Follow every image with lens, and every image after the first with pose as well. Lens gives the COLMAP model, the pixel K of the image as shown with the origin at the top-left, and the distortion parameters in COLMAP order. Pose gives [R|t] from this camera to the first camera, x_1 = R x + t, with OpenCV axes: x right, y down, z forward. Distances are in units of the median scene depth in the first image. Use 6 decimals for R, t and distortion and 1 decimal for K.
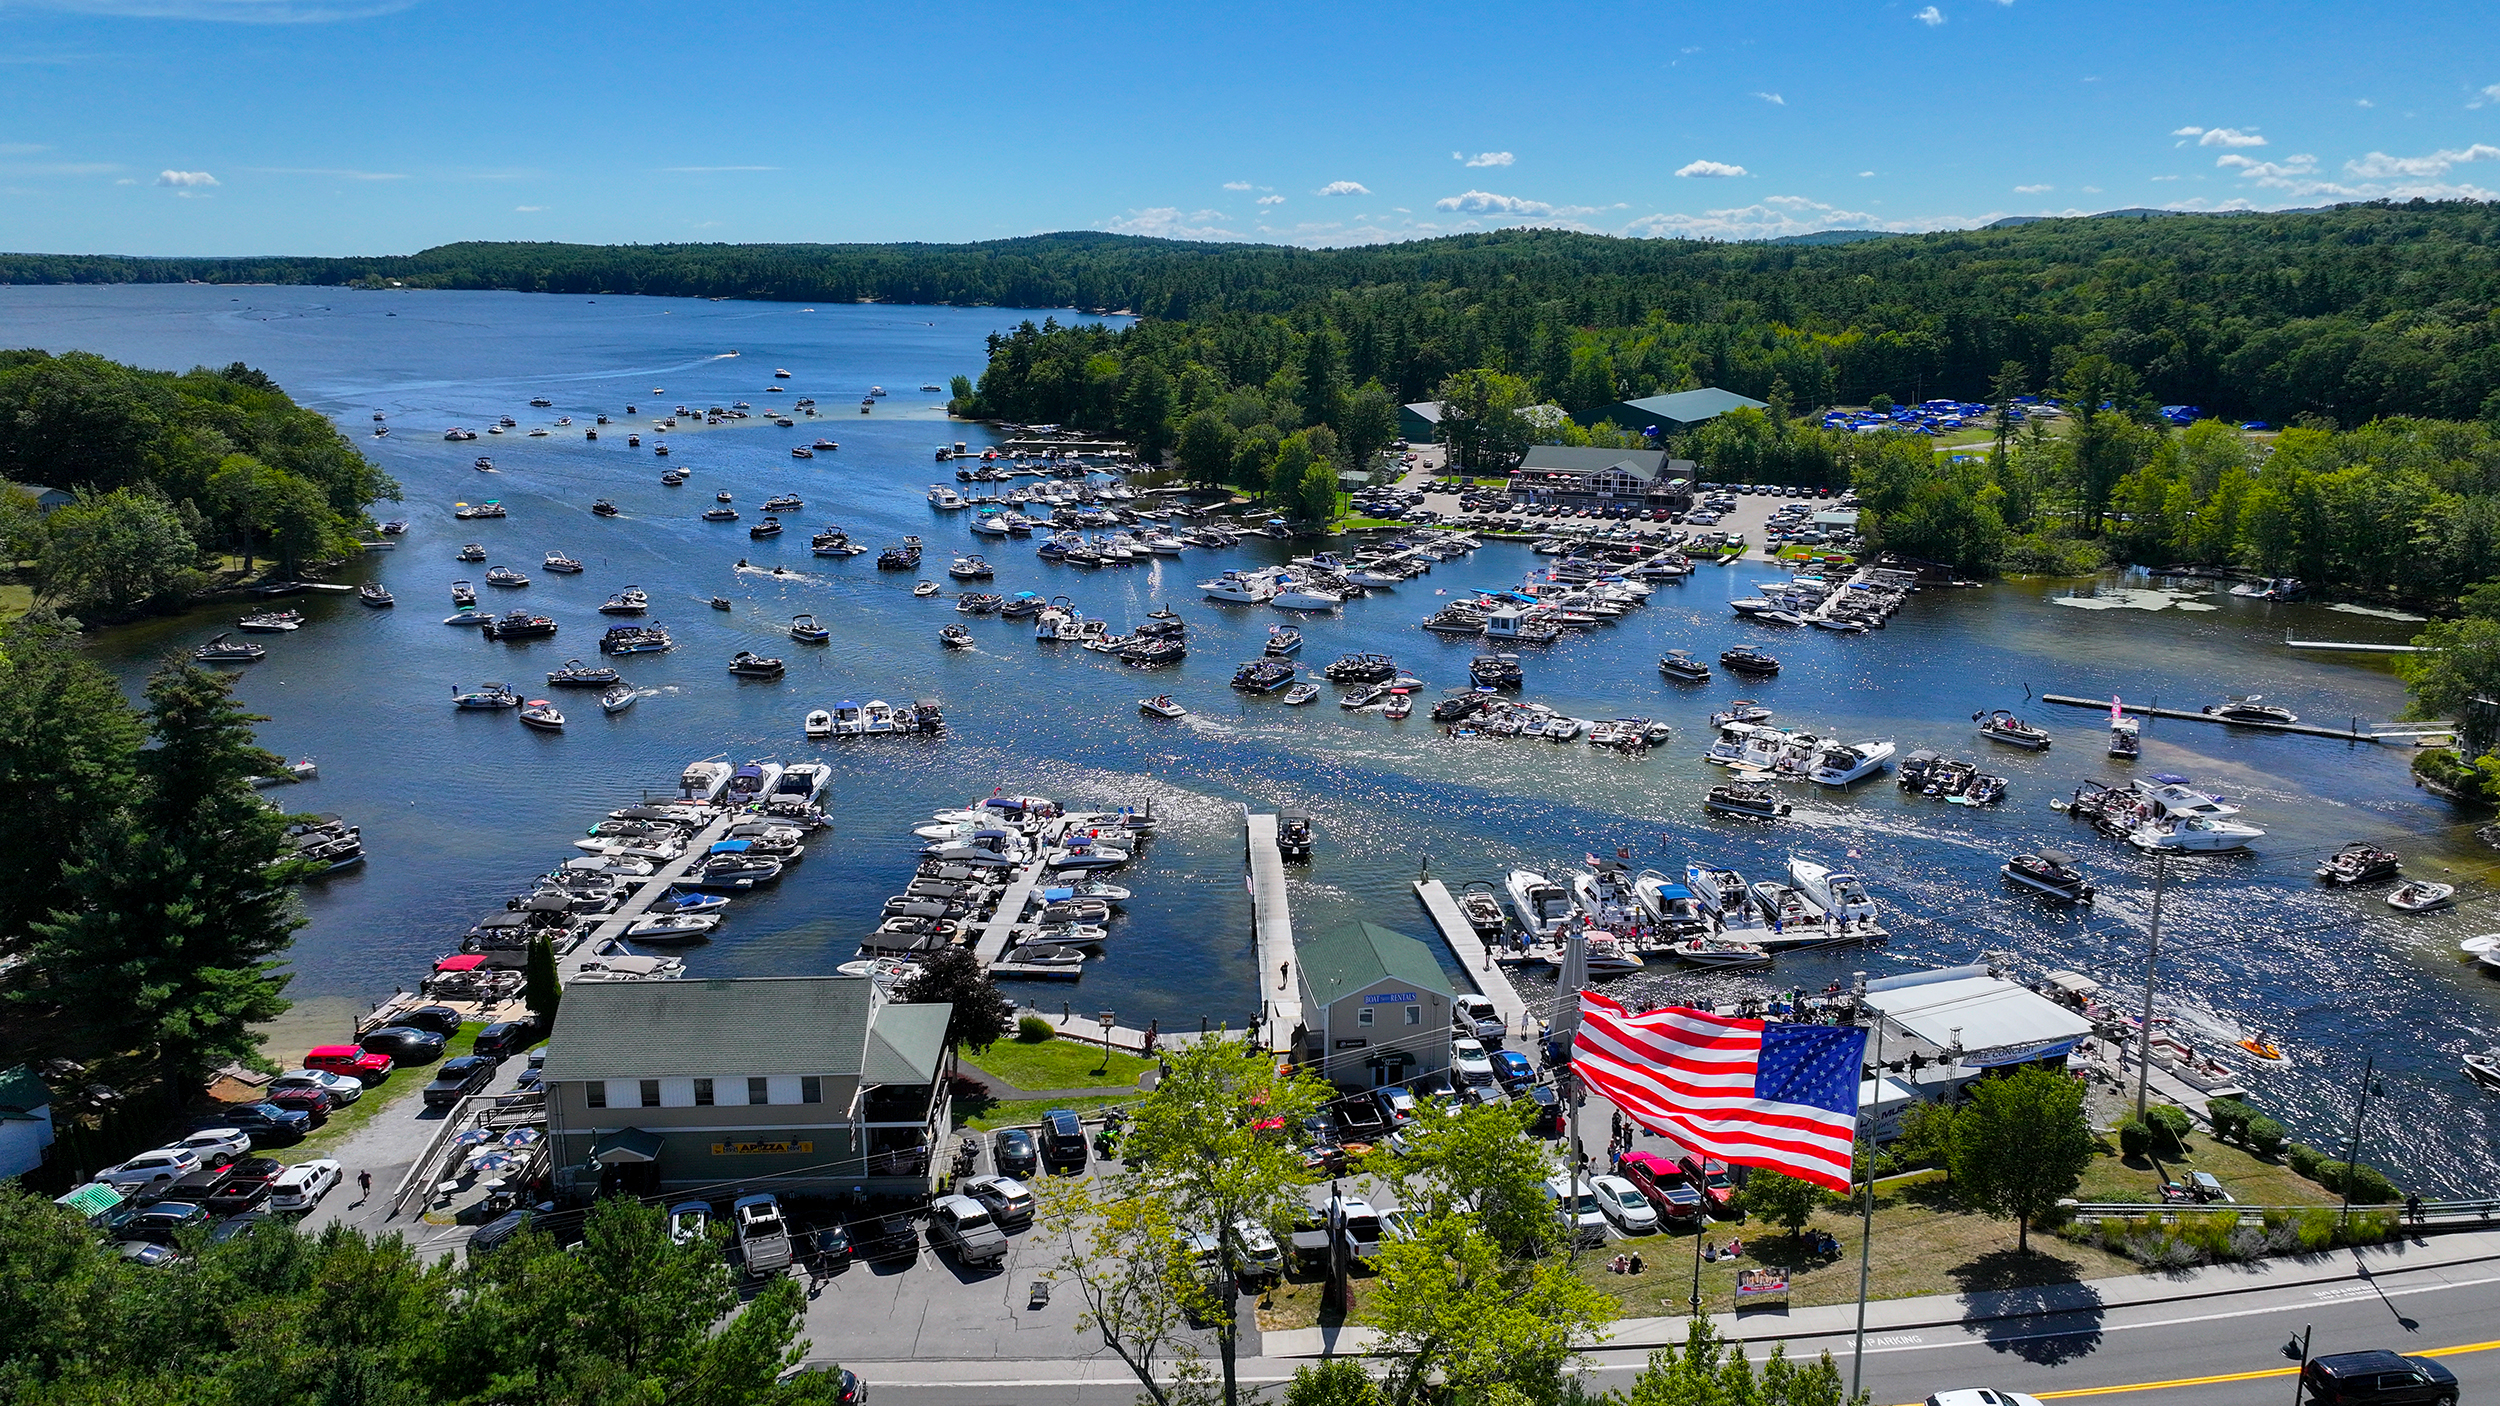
lens RADIAL K [[1789.8, 0, 1250.0], [0, 1789.8, 703.0], [0, 0, 1]] dist [0.003694, 0.030374]
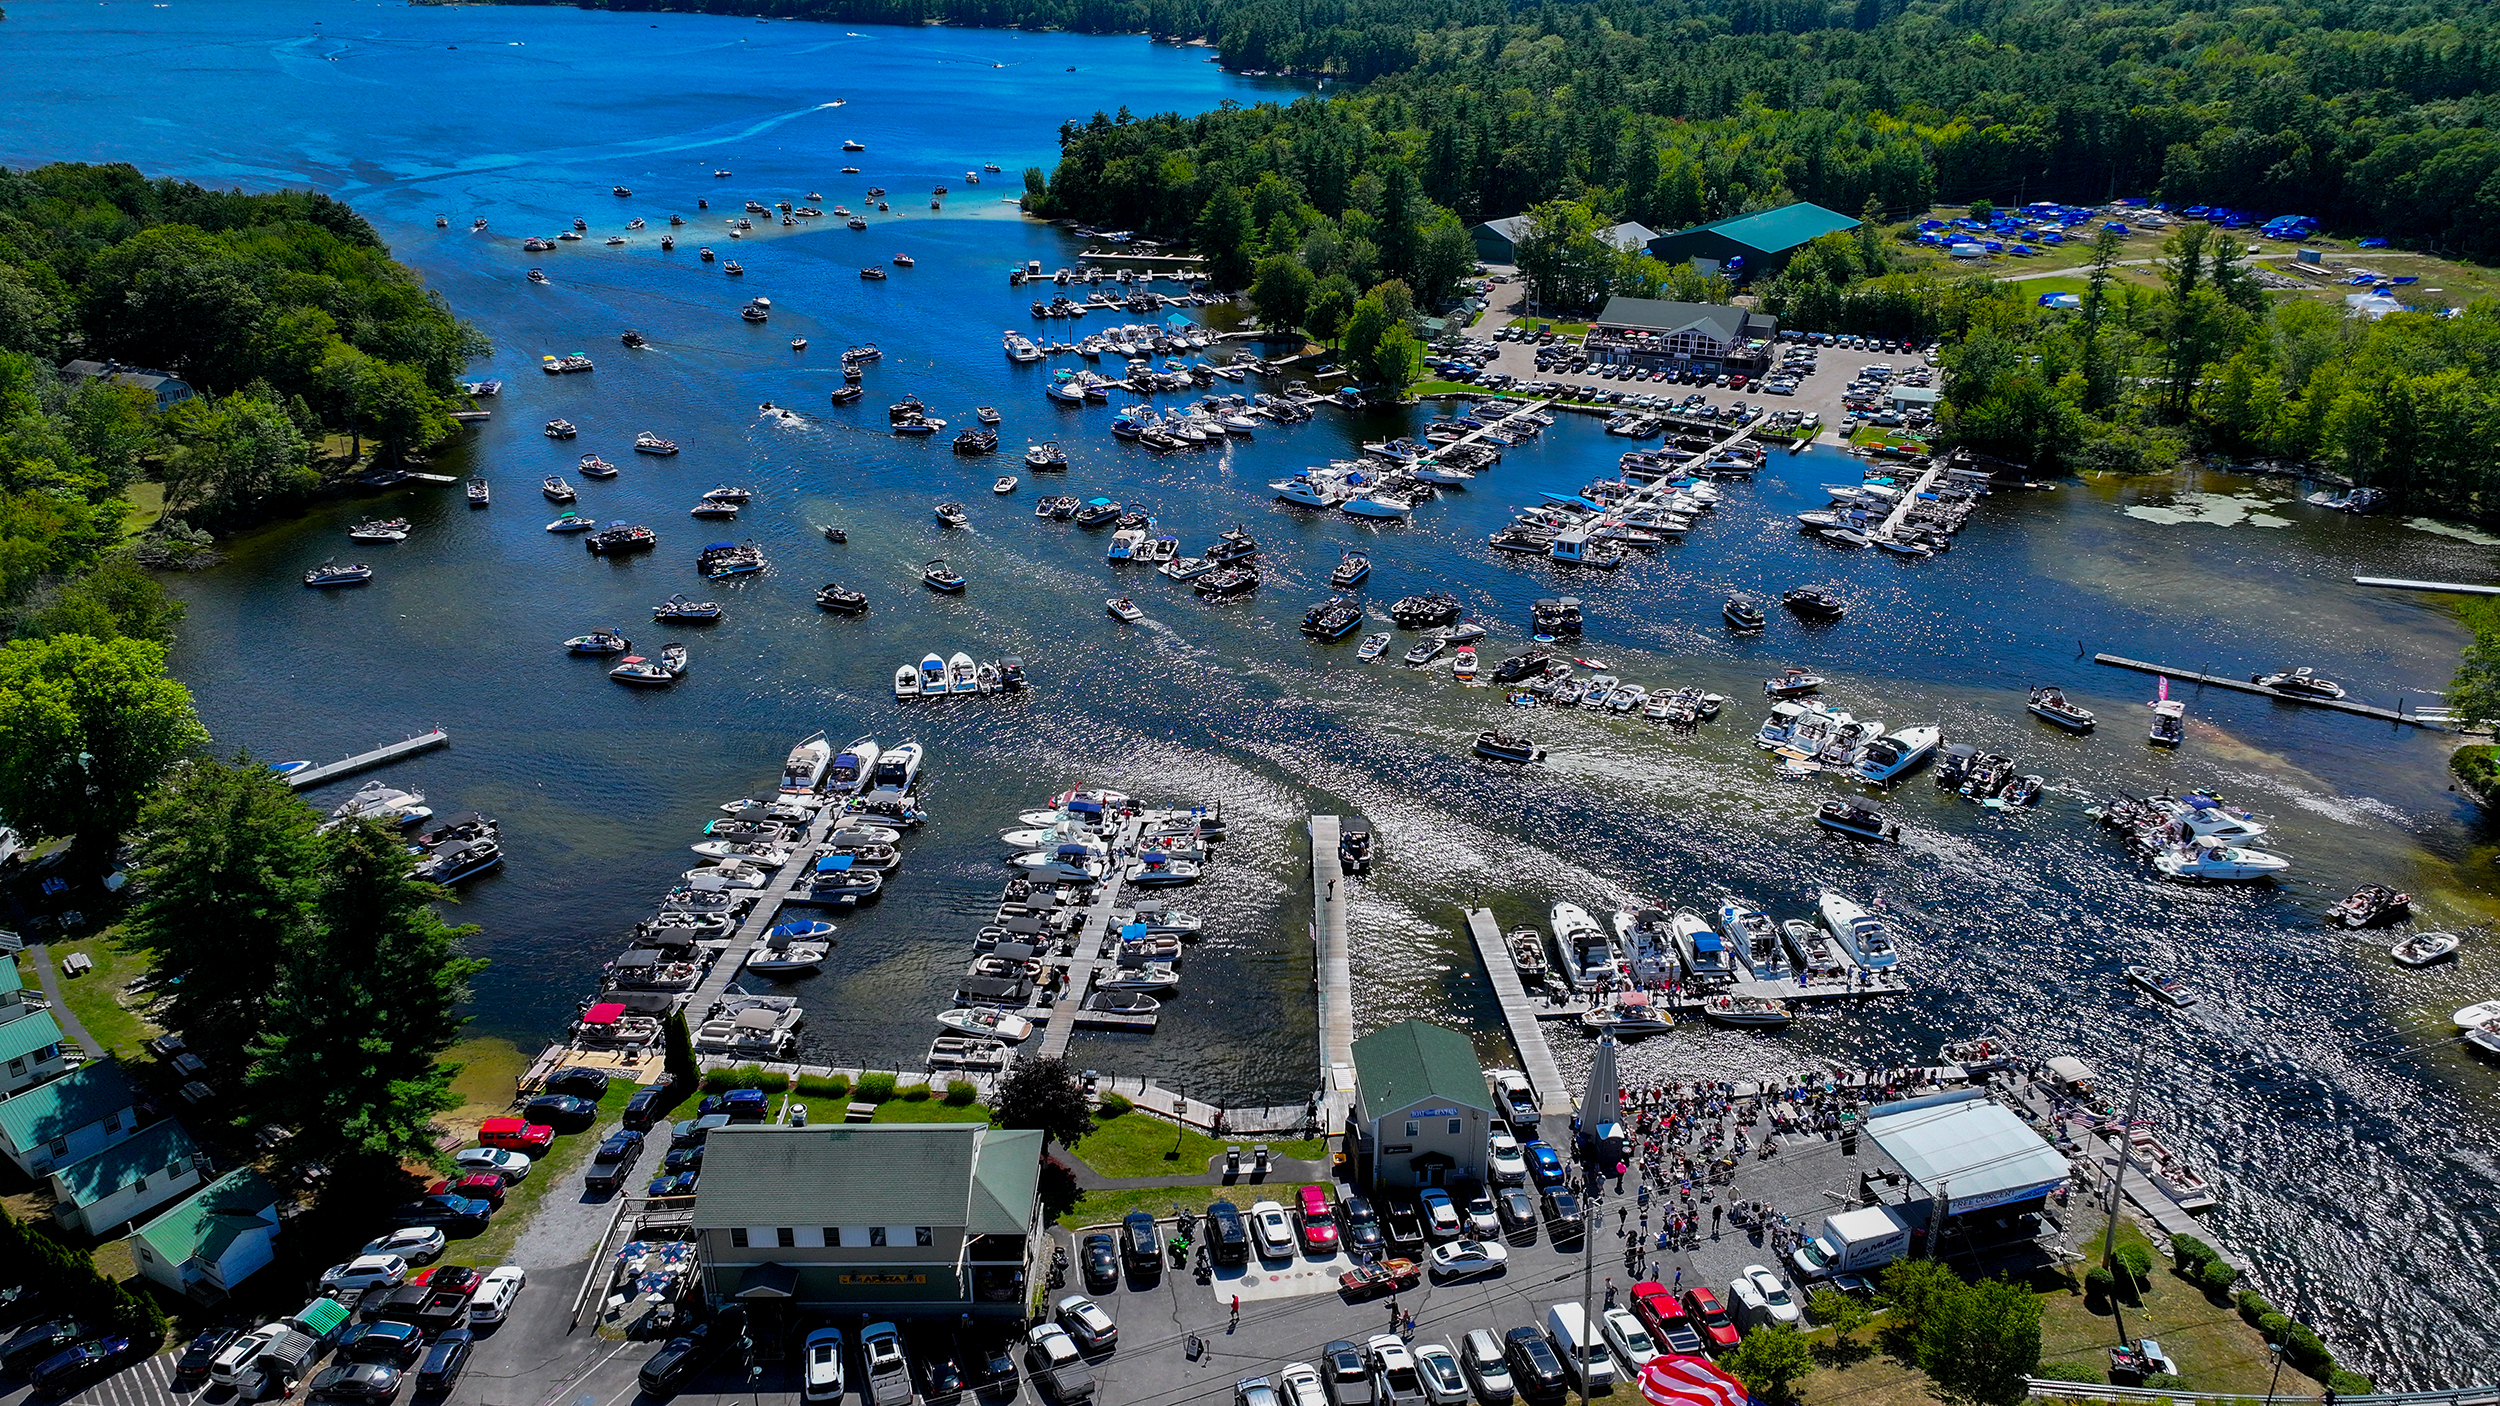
lens RADIAL K [[1789.8, 0, 1250.0], [0, 1789.8, 703.0], [0, 0, 1]] dist [0.003694, 0.030374]
pose [[0.999101, 0.015409, -0.039484, 0.001912], [-0.009171, 0.988100, 0.153536, -0.124476], [0.041379, -0.153036, 0.987354, -0.031157]]
